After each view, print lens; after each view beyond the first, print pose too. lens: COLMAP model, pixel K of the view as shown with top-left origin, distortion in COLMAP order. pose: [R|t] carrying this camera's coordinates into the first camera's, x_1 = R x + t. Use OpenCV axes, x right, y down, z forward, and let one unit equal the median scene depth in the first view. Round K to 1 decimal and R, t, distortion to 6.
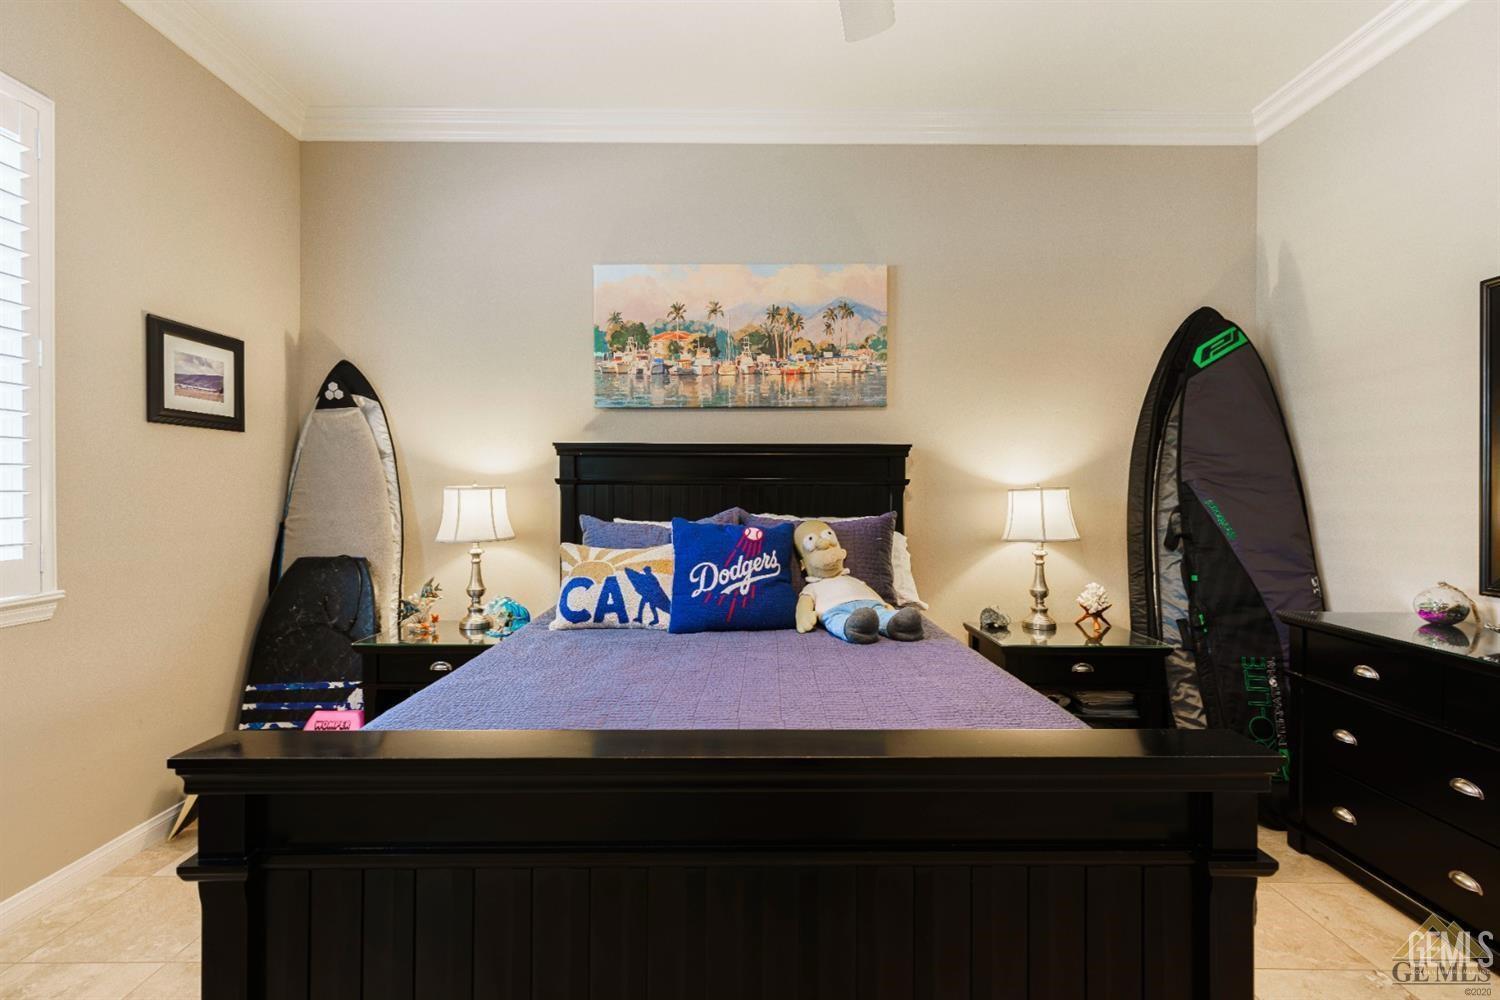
lens RADIAL K [[683.6, 0, 750.9], [0, 683.6, 492.5], [0, 0, 1]] dist [0.008029, -0.001164]
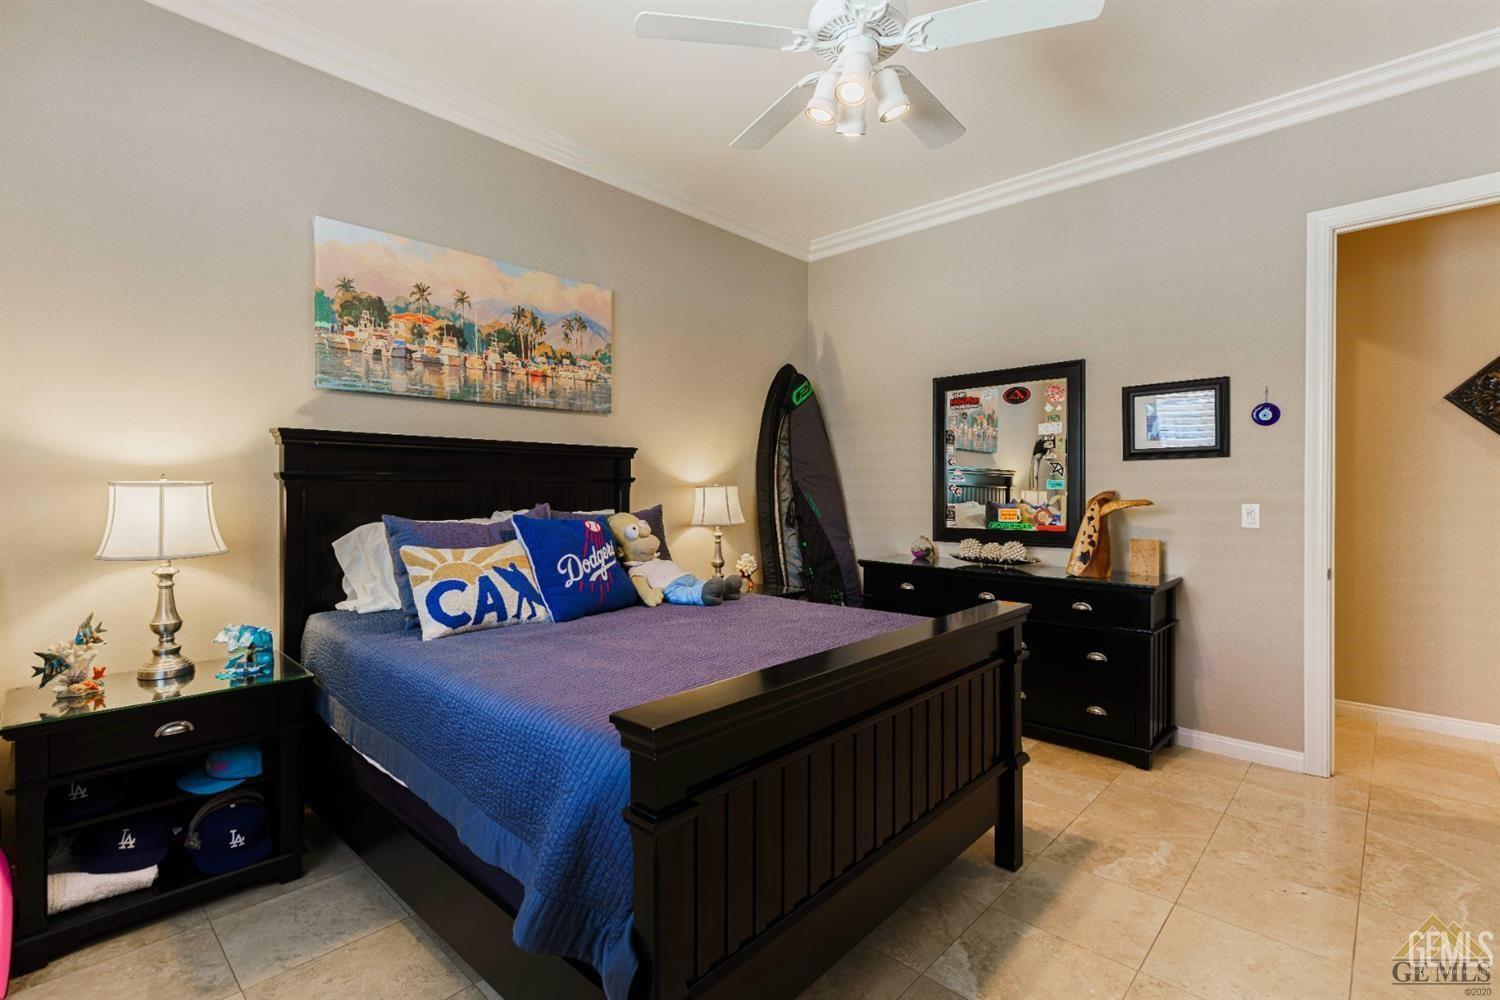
lens RADIAL K [[683.6, 0, 752.7], [0, 683.6, 497.8], [0, 0, 1]] dist [0.008029, -0.001164]
pose [[0.682586, -0.011825, 0.730710, -0.492405], [0.002383, 0.999900, 0.013955, -0.000626], [-0.730802, -0.007784, 0.682545, 0.044343]]
